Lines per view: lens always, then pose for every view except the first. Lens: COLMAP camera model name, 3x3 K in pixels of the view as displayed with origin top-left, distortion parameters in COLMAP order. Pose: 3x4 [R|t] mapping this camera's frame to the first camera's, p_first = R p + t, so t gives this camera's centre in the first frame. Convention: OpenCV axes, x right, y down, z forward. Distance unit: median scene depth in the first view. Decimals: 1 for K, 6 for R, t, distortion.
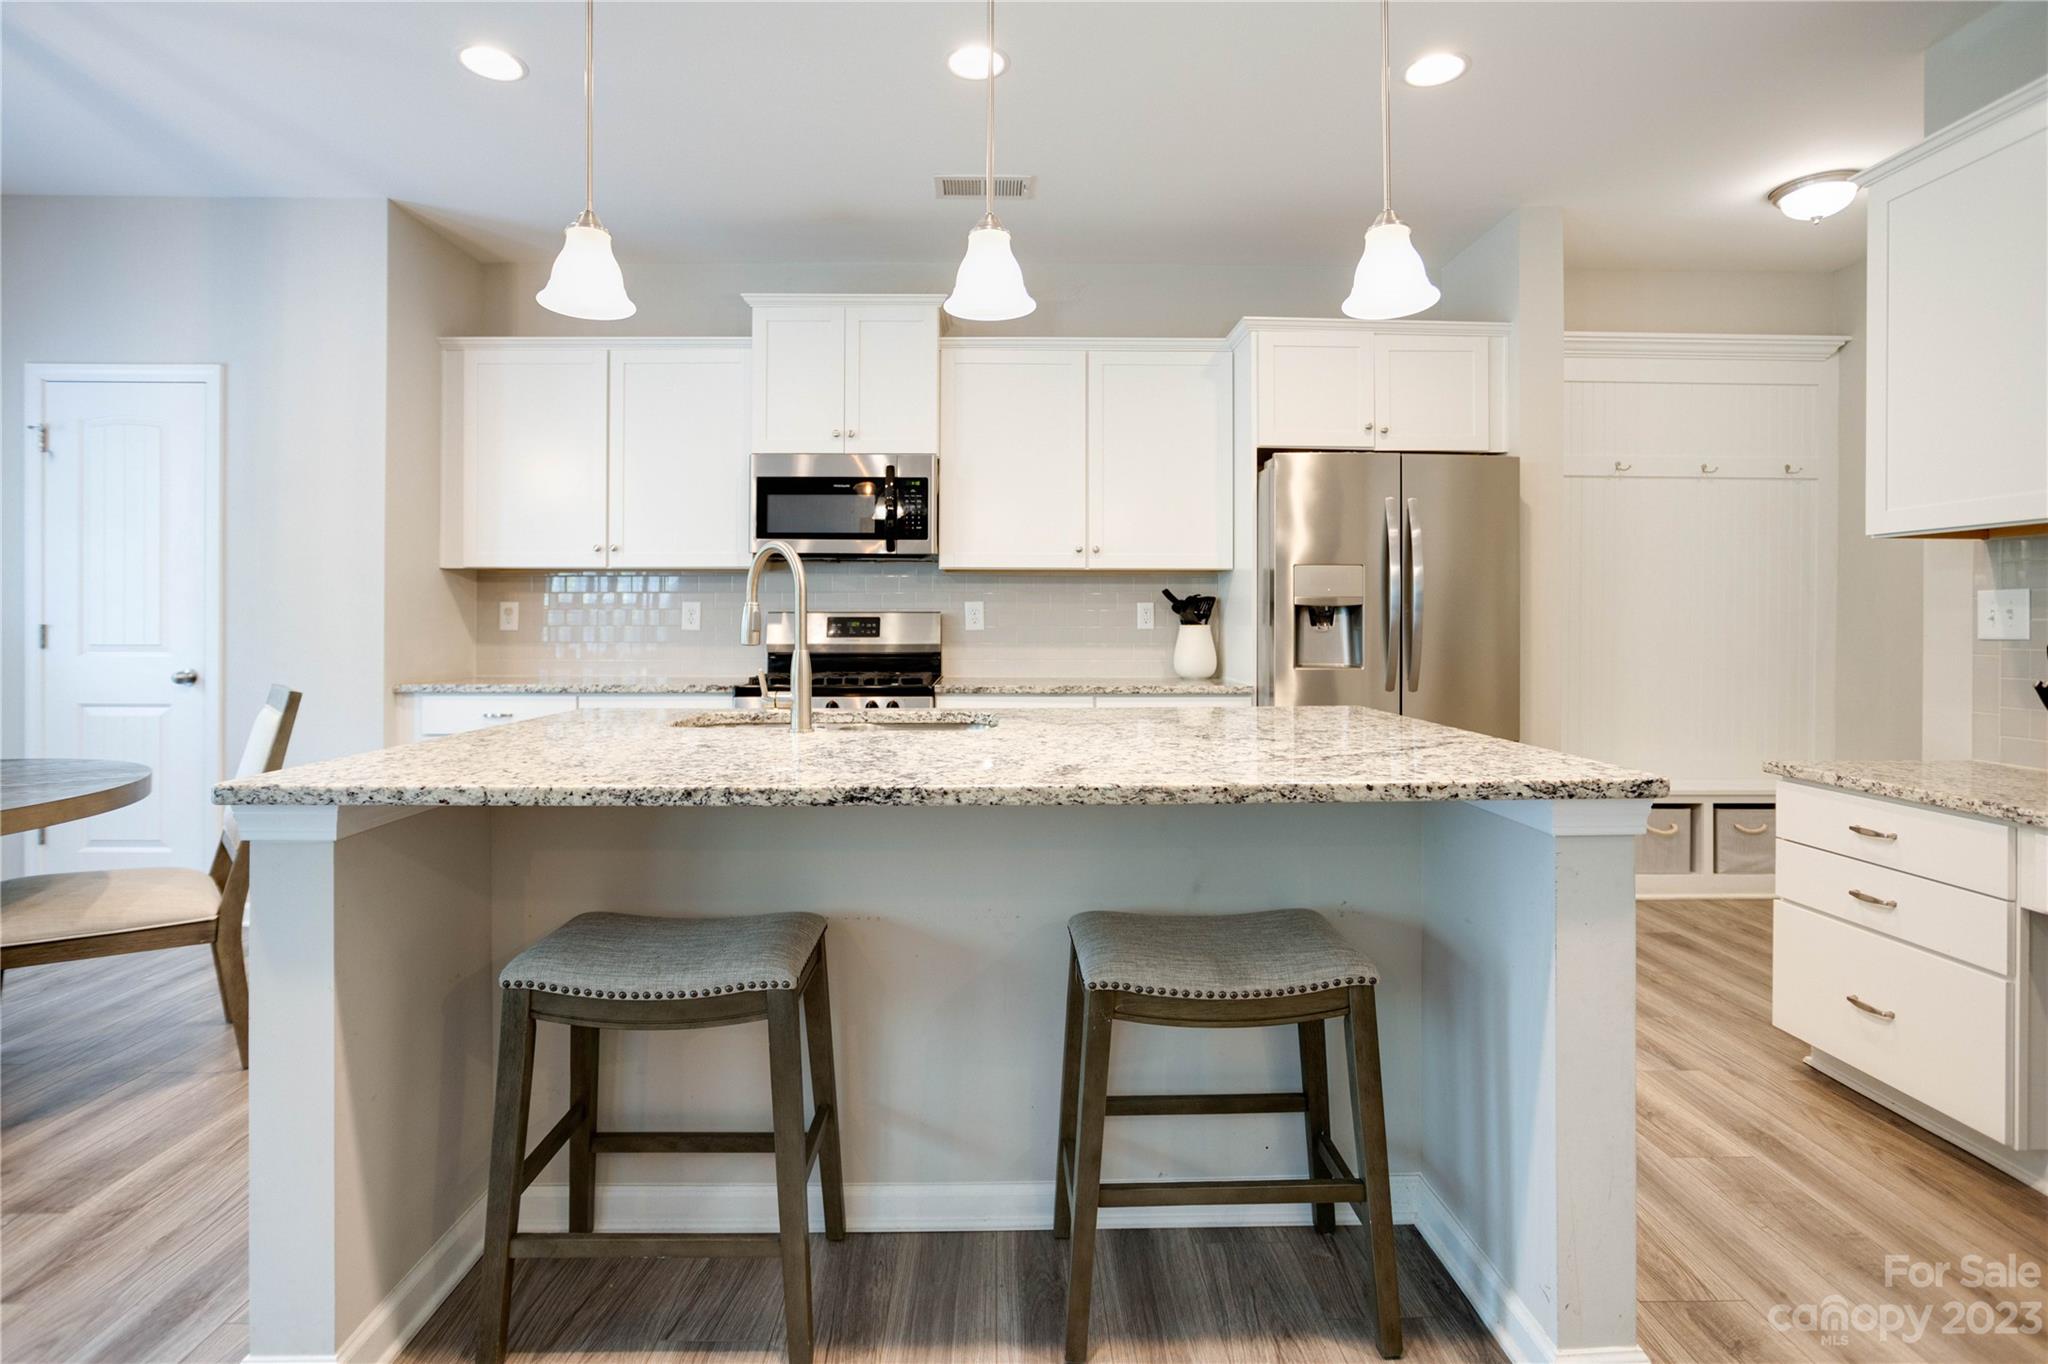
lens RADIAL K [[1005.5, 0, 1013.4], [0, 1005.5, 622.0], [0, 0, 1]] dist [-0.005251, -0.000409]
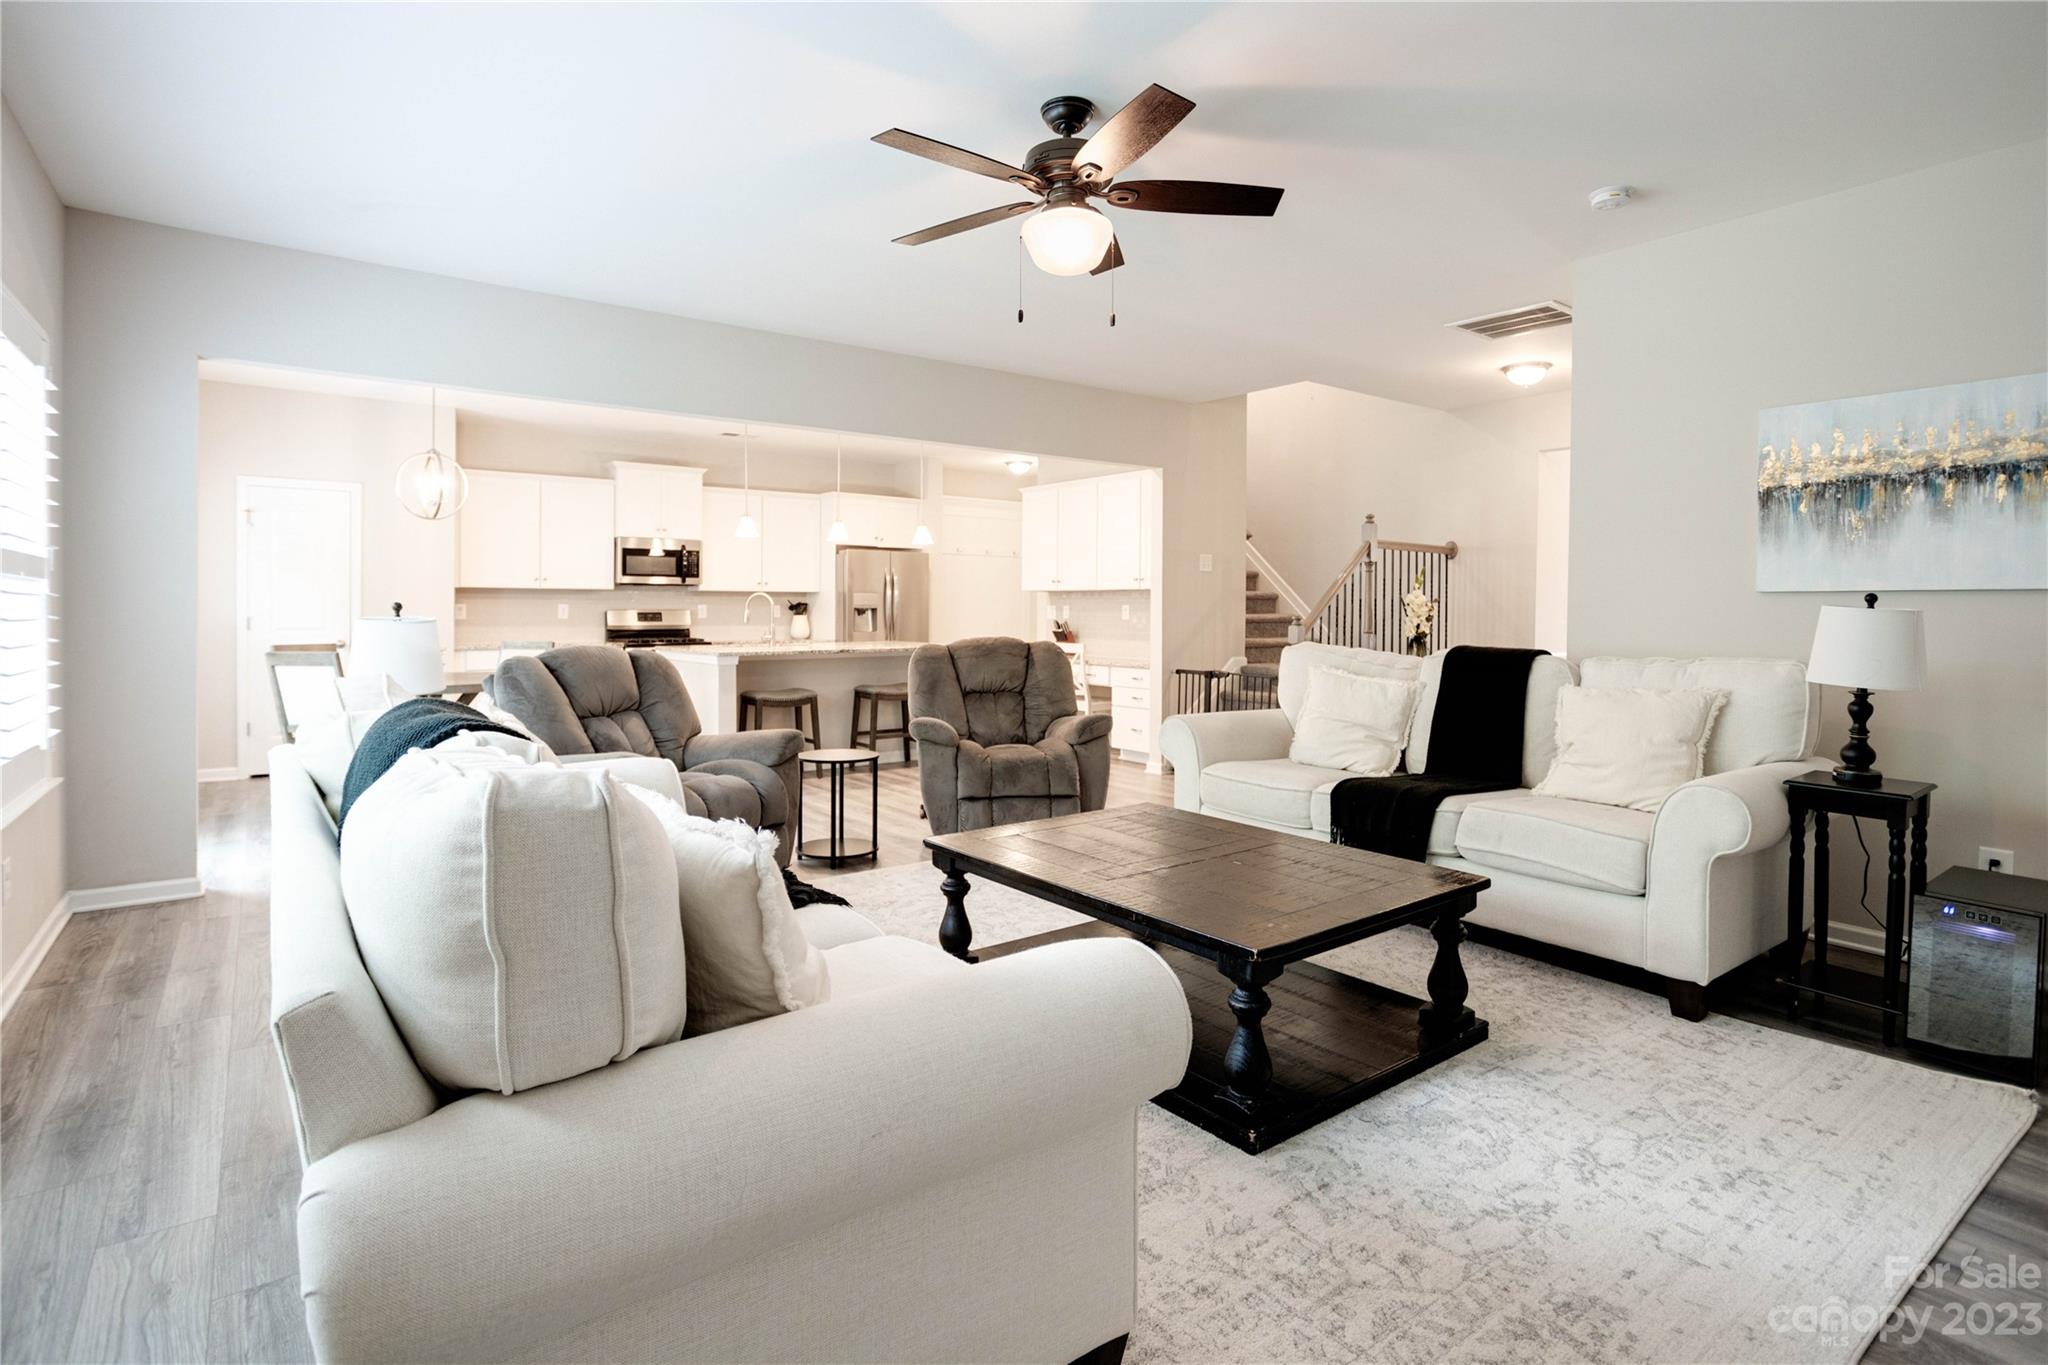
lens RADIAL K [[1005.5, 0, 990.2], [0, 1005.5, 621.9], [0, 0, 1]] dist [-0.005251, -0.000409]
pose [[0.819002, -0.005154, 0.573767, -0.838287], [-0.001316, 0.999940, 0.010860, -0.008515], [-0.573788, -0.009650, 0.818947, -1.216386]]
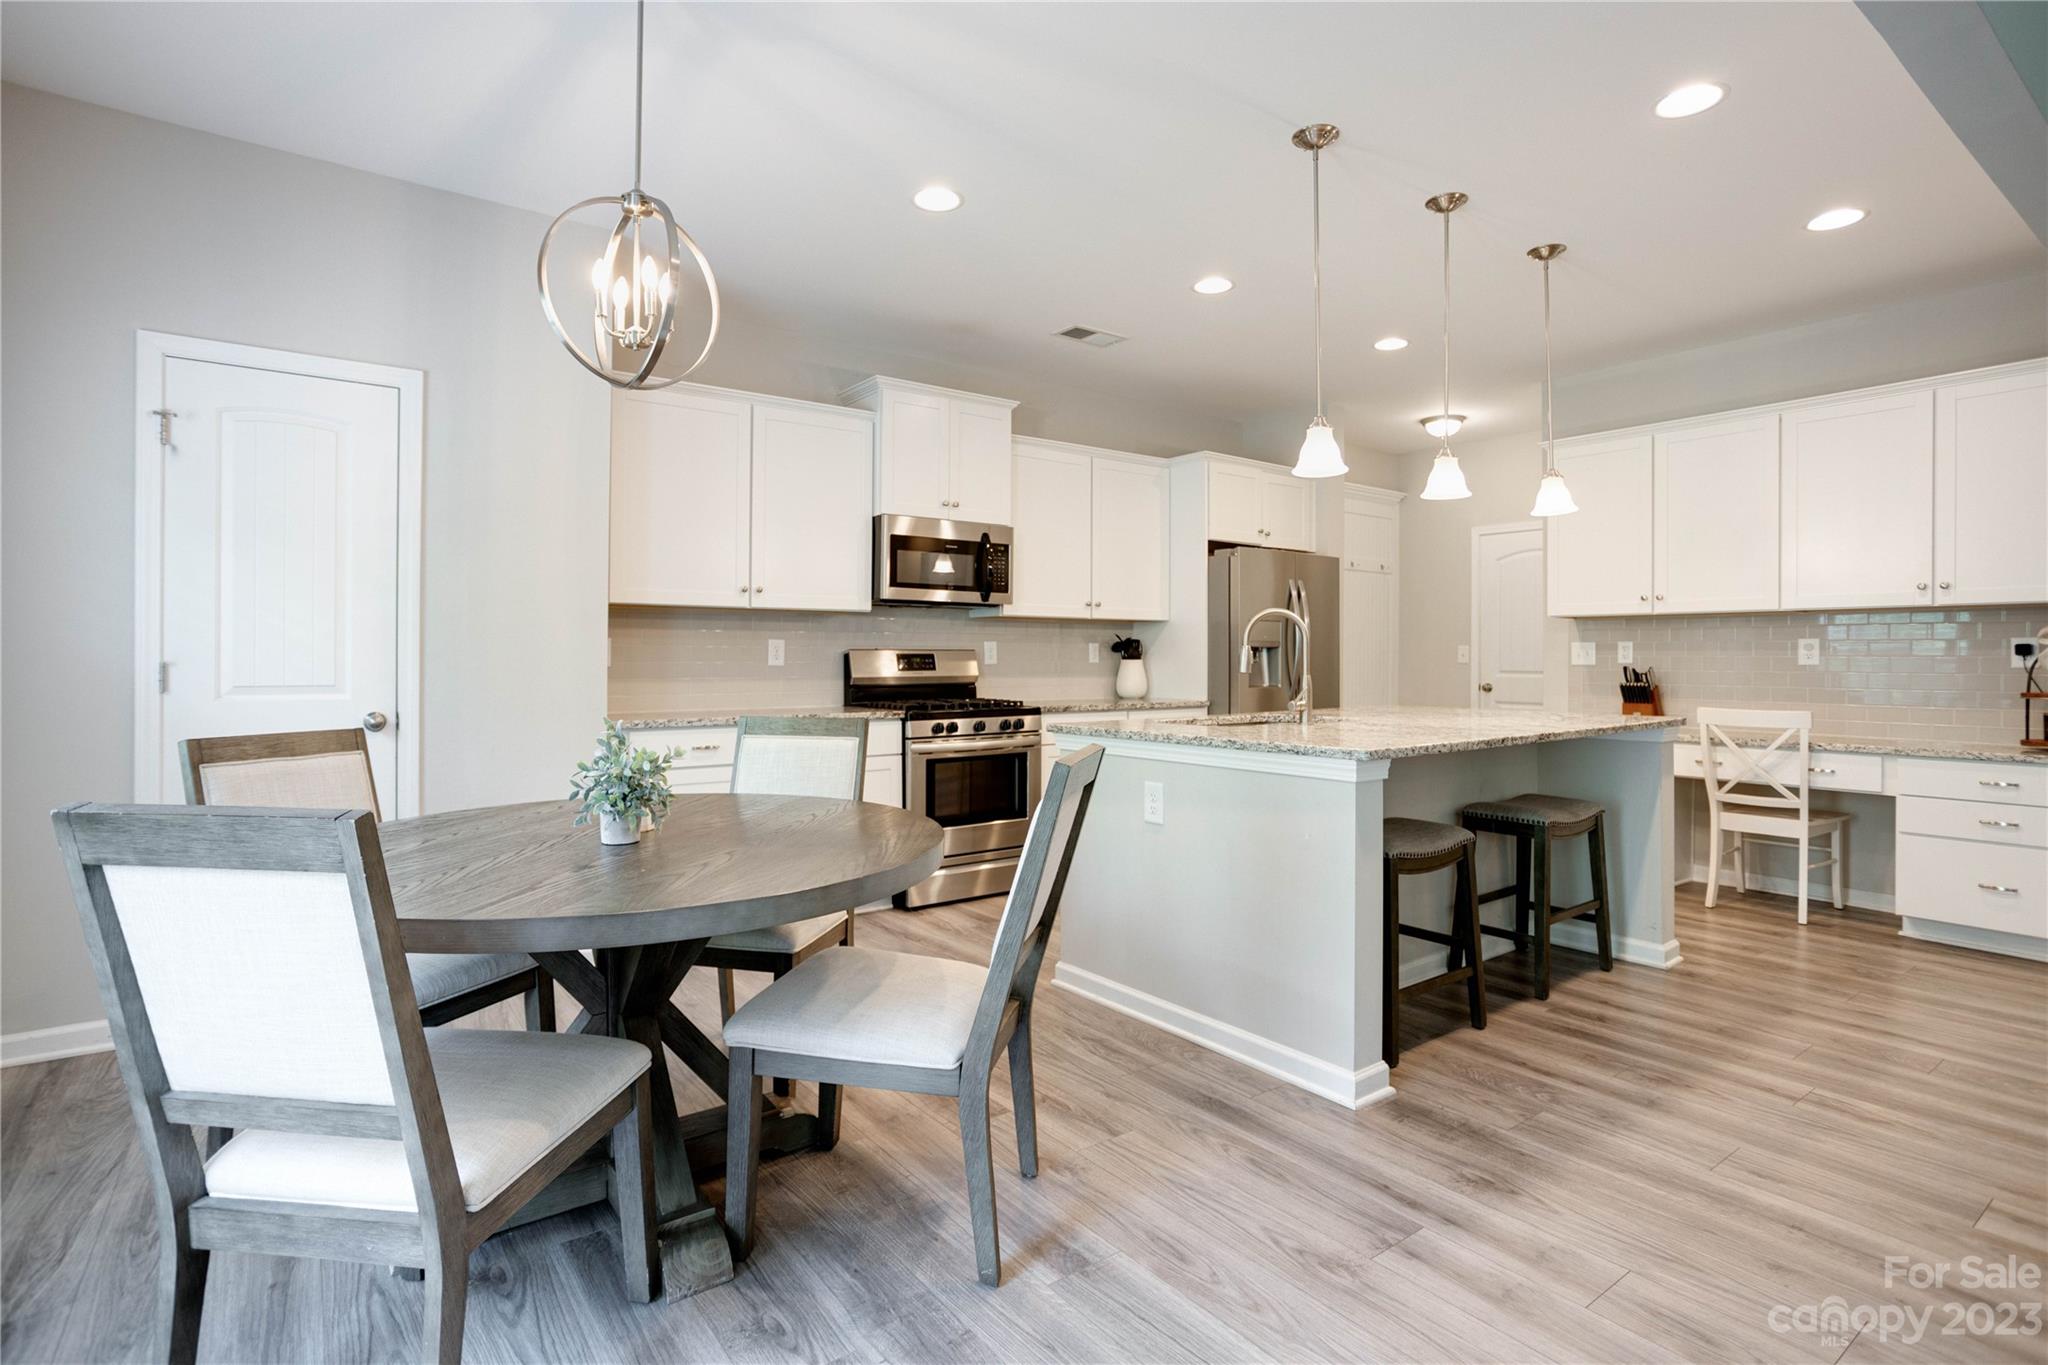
lens RADIAL K [[1005.5, 0, 1005.5], [0, 1005.5, 660.7], [0, 0, 1]] dist [-0.005251, -0.000409]
pose [[0.813013, -0.003182, 0.582237, -0.819442], [0.001726, 0.999994, 0.003055, -0.000203], [-0.582244, -0.001479, 0.813013, -0.030543]]
